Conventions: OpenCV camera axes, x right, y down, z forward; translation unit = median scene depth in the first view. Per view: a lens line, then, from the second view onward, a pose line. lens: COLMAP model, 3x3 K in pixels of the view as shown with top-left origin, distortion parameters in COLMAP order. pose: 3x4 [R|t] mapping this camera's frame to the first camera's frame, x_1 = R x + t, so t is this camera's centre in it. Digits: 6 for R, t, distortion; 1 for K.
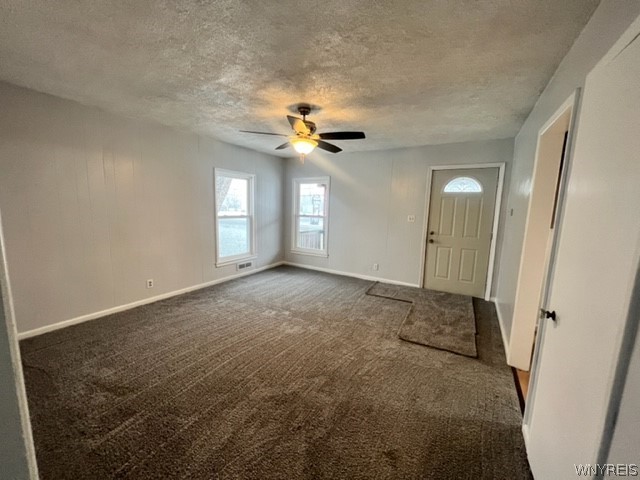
lens RADIAL K [[255.6, 0, 320.0], [0, 255.6, 240.0], [0, 0, 1]] dist [-0.000188, -0.000103]
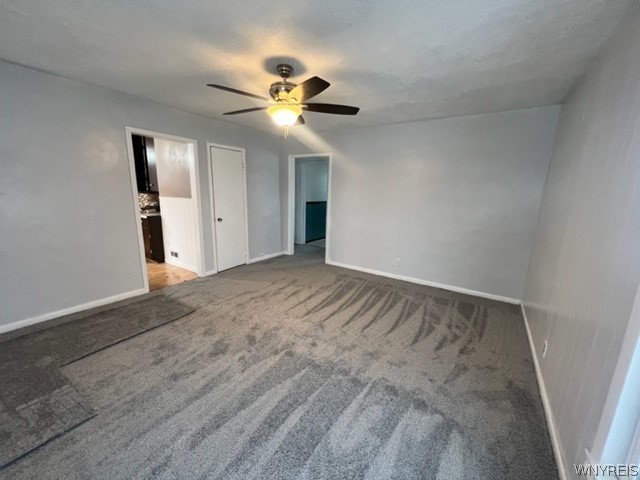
lens RADIAL K [[255.6, 0, 320.0], [0, 255.6, 240.0], [0, 0, 1]] dist [-0.000188, -0.000103]
pose [[-0.997489, -0.061338, 0.035391, -0.144187], [-0.045808, 0.939998, 0.338090, -0.175087], [-0.054005, 0.335620, -0.940448, 1.180654]]
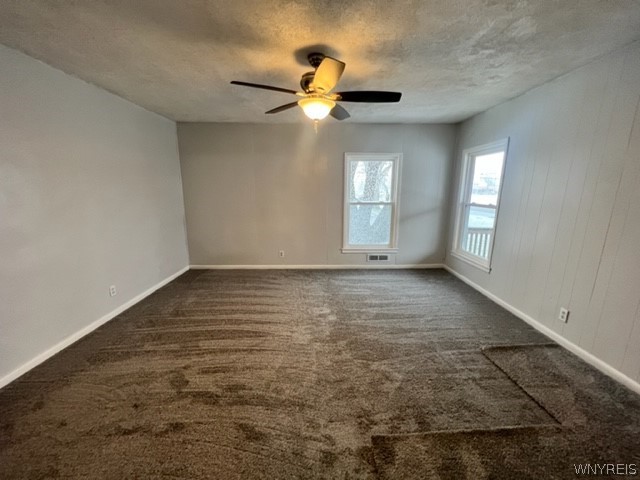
lens RADIAL K [[255.6, 0, 320.0], [0, 255.6, 240.0], [0, 0, 1]] dist [-0.000188, -0.000103]
pose [[0.522070, 0.140582, -0.841237, 0.395379], [-0.101889, 0.989539, 0.102133, -0.038319], [0.846795, 0.032393, 0.530932, 0.390063]]
